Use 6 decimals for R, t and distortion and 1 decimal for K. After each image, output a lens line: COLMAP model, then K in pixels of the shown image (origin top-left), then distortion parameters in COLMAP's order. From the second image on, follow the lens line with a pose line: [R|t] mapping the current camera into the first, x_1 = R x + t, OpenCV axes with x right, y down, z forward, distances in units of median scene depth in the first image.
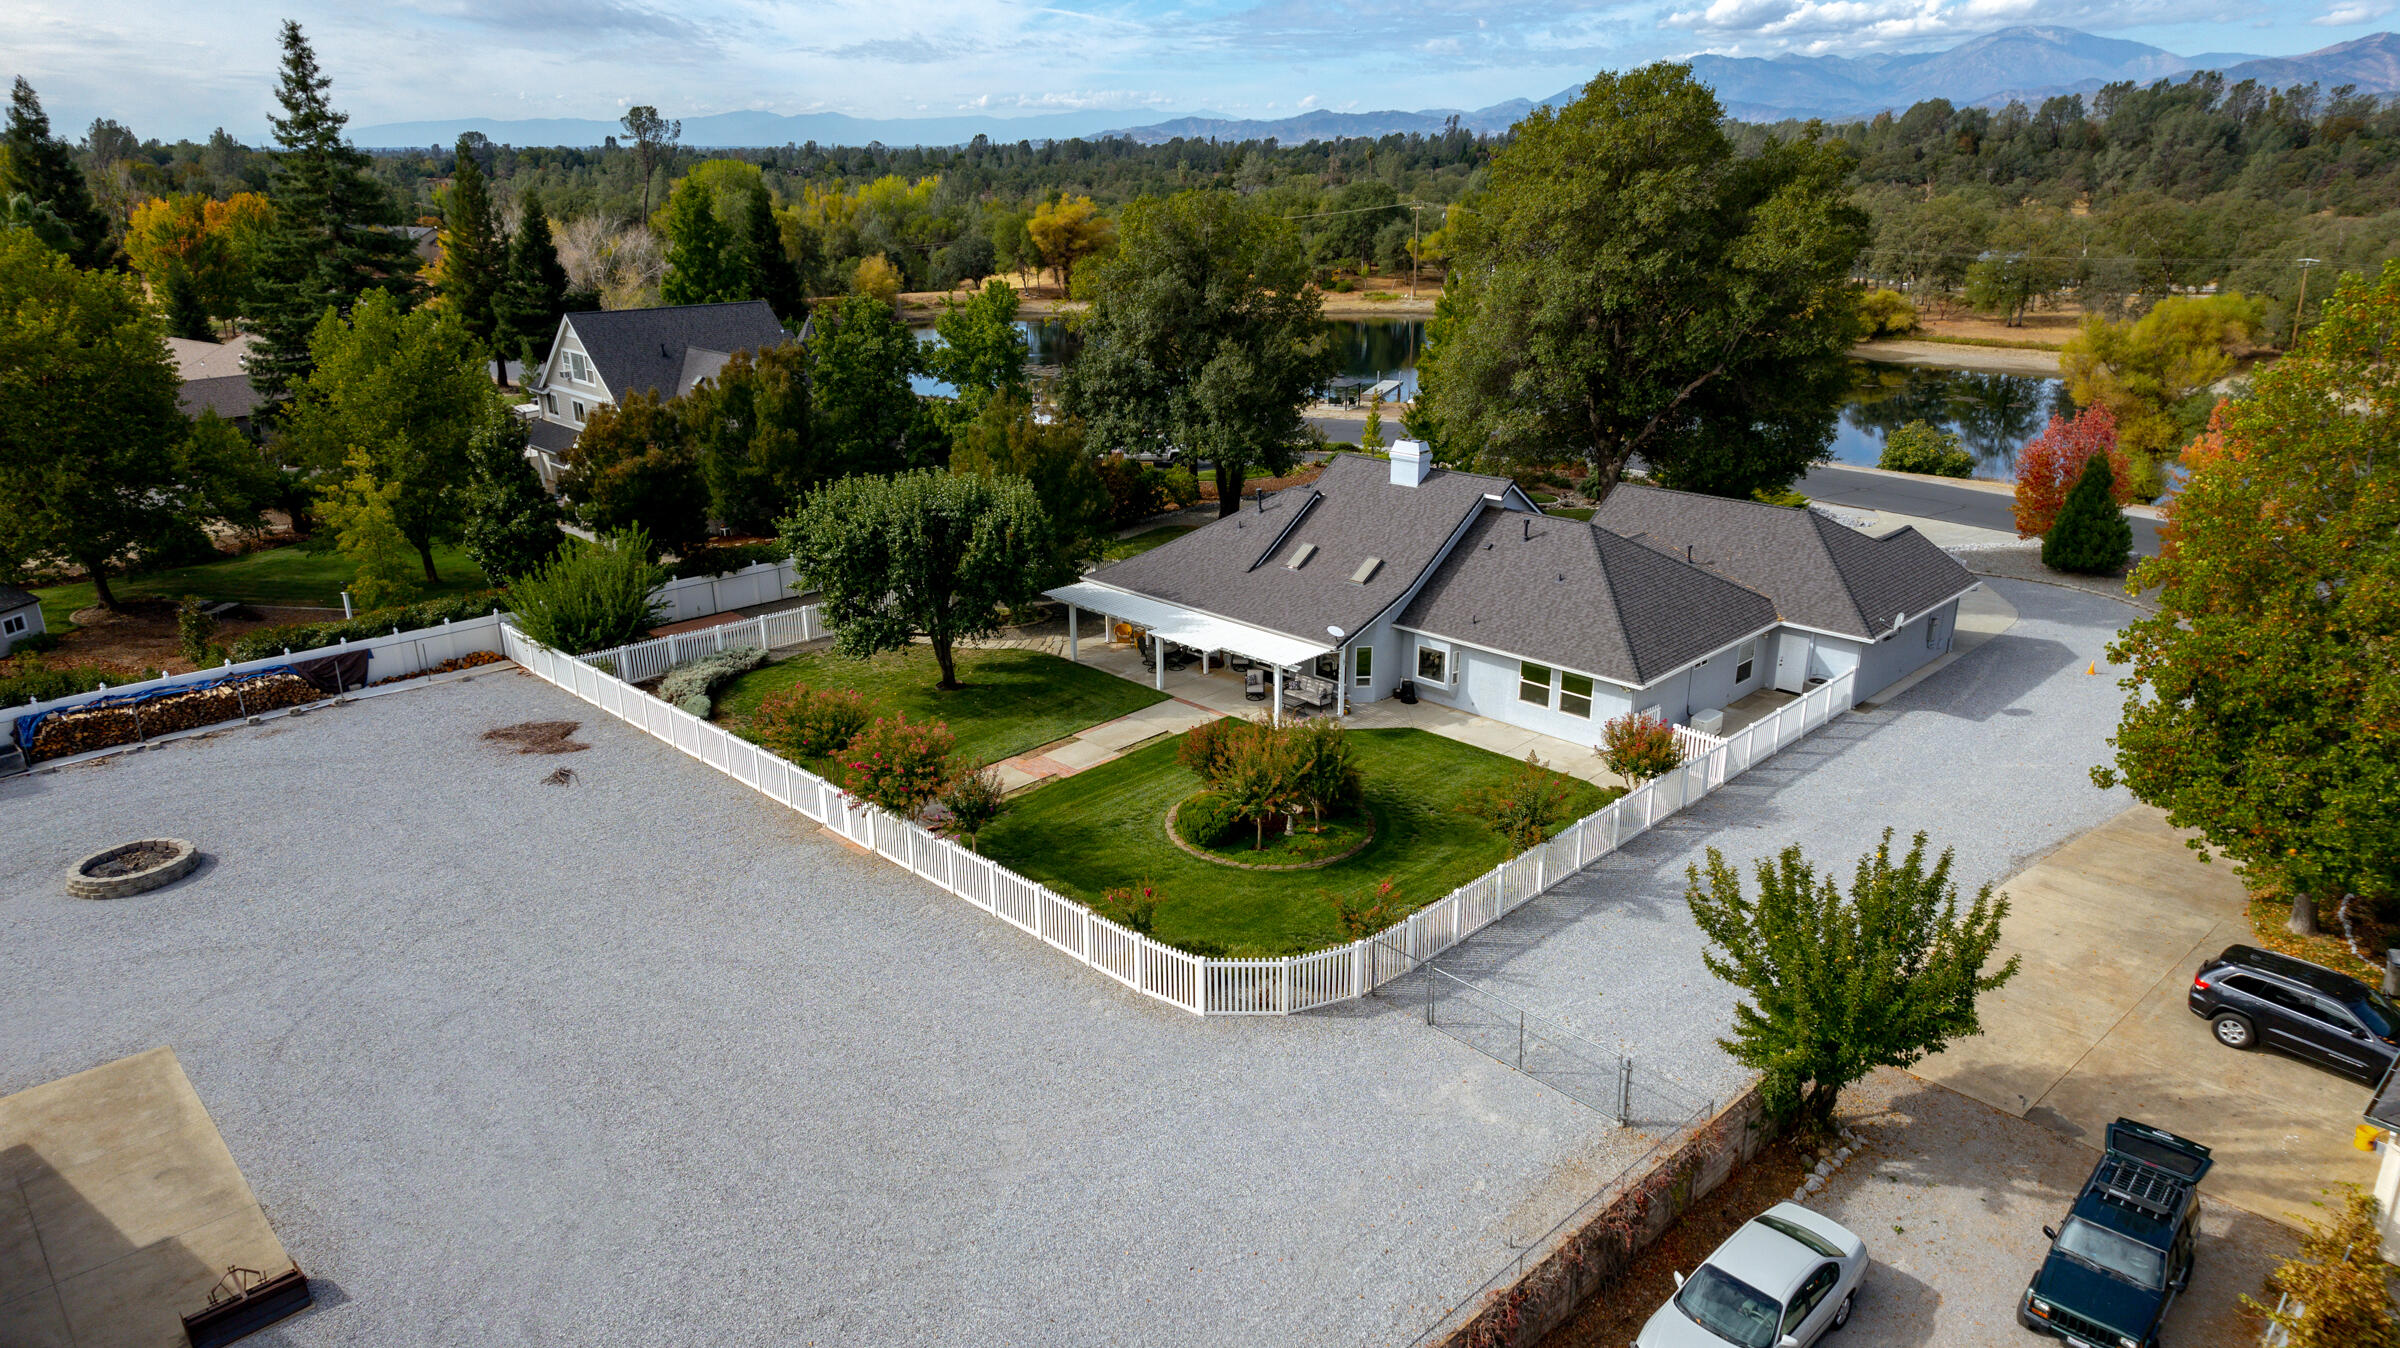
lens RADIAL K [[1485.0, 0, 1193.0], [0, 1485.0, 679.4], [0, 0, 1]] dist [0.115407, -0.115235]
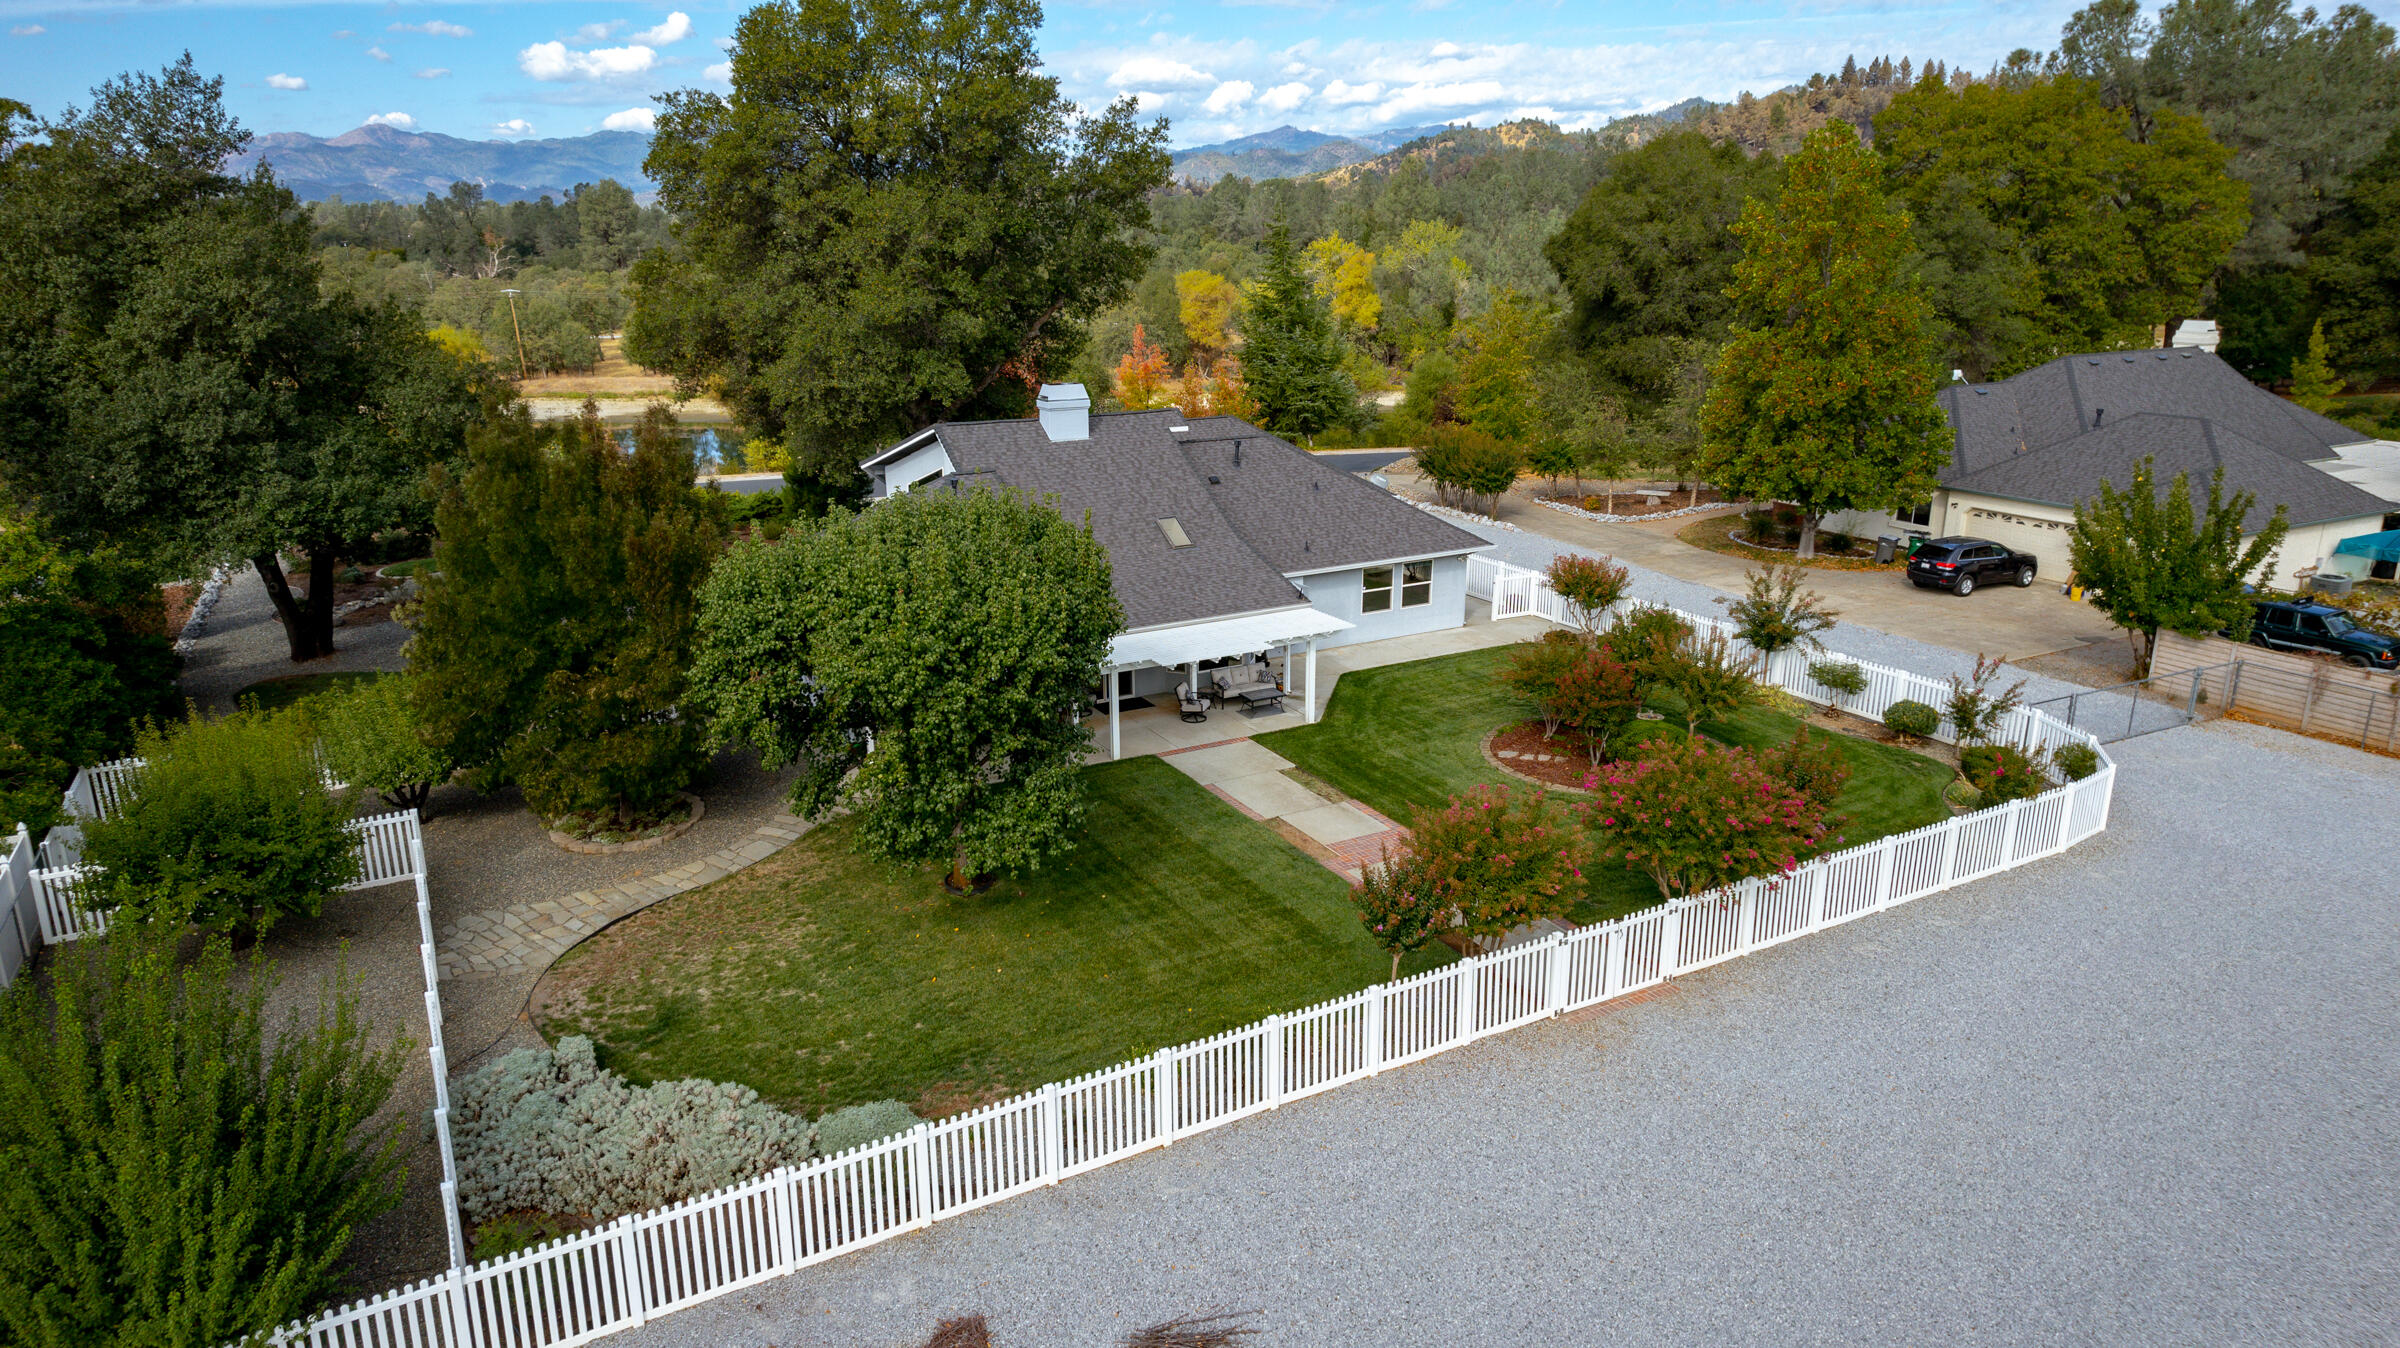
lens RADIAL K [[1490.8, 0, 1189.7], [0, 1490.8, 680.6], [0, 0, 1]] dist [0.094952, -0.079140]
pose [[0.271403, -0.269546, 0.923951, -0.664533], [0.324649, 0.929361, 0.175761, -0.142073], [-0.906059, 0.252257, 0.339739, 0.769968]]
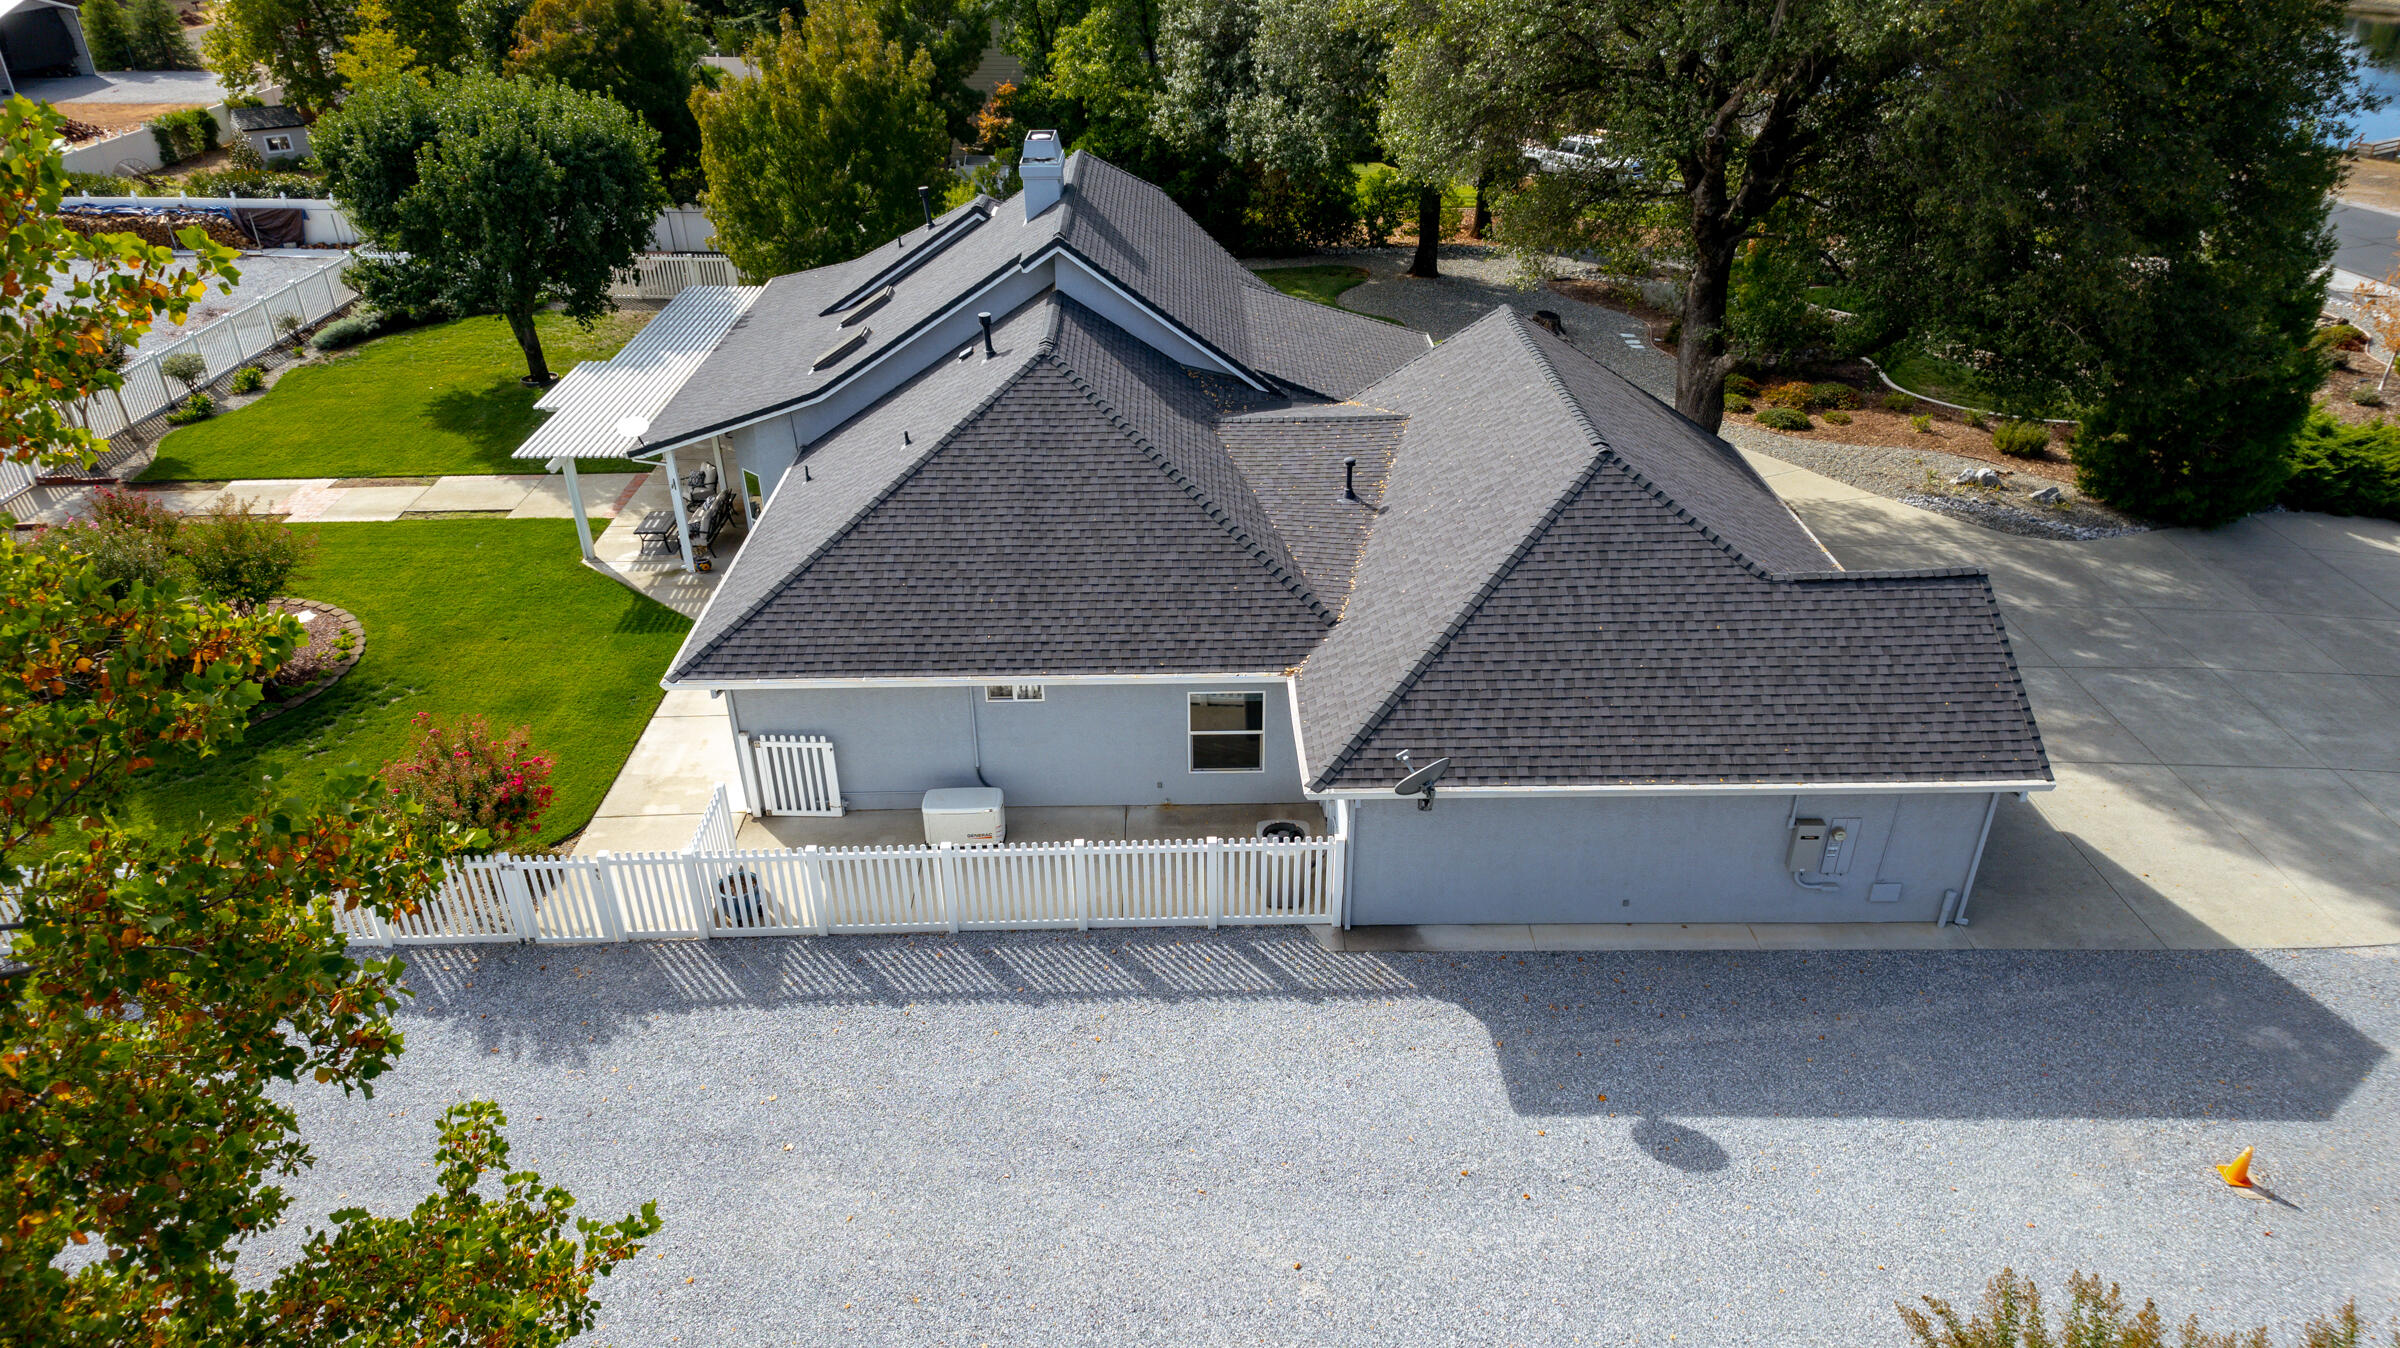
lens RADIAL K [[1496.7, 0, 1188.8], [0, 1496.7, 683.0], [0, 0, 1]] dist [0.078003, -0.051208]
pose [[0.710390, 0.348859, -0.611264, 0.632345], [-0.227461, 0.935702, 0.269674, -0.142366], [0.666039, -0.052535, 0.744065, 0.678474]]
